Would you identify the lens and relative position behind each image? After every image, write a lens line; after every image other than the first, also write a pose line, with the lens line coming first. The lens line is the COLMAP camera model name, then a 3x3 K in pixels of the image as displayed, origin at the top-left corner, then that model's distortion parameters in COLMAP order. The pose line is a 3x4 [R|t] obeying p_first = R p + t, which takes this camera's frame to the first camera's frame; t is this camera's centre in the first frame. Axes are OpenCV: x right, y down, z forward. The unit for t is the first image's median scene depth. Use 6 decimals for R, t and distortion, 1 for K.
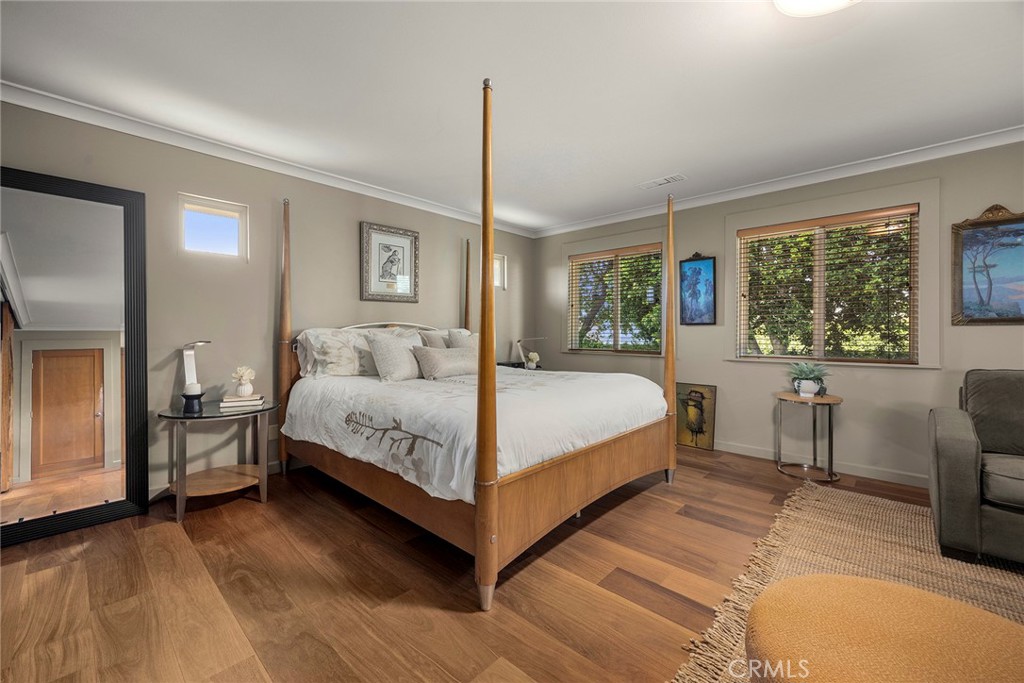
lens RADIAL K [[402.7, 0, 503.8], [0, 402.7, 337.7], [0, 0, 1]] dist [-0.006304, 0.000913]
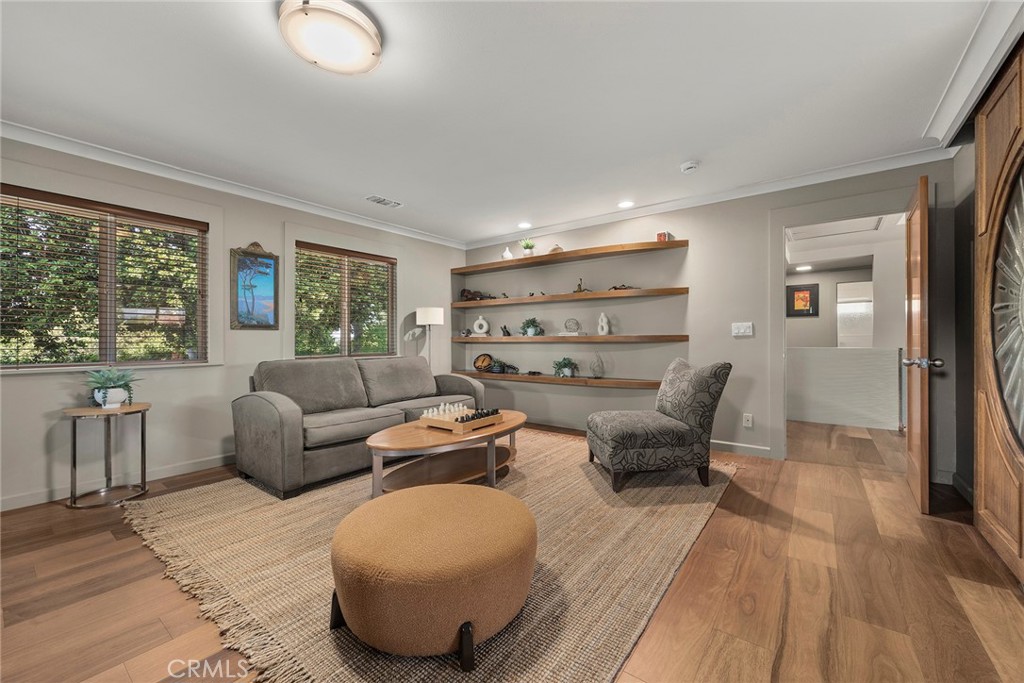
lens RADIAL K [[402.7, 0, 509.4], [0, 402.7, 343.6], [0, 0, 1]] dist [-0.006304, 0.000913]
pose [[-0.114954, -0.007115, 0.993345, -0.235380], [0.014426, 0.999857, 0.008831, 0.015535], [-0.993266, 0.015345, -0.114835, 0.289783]]
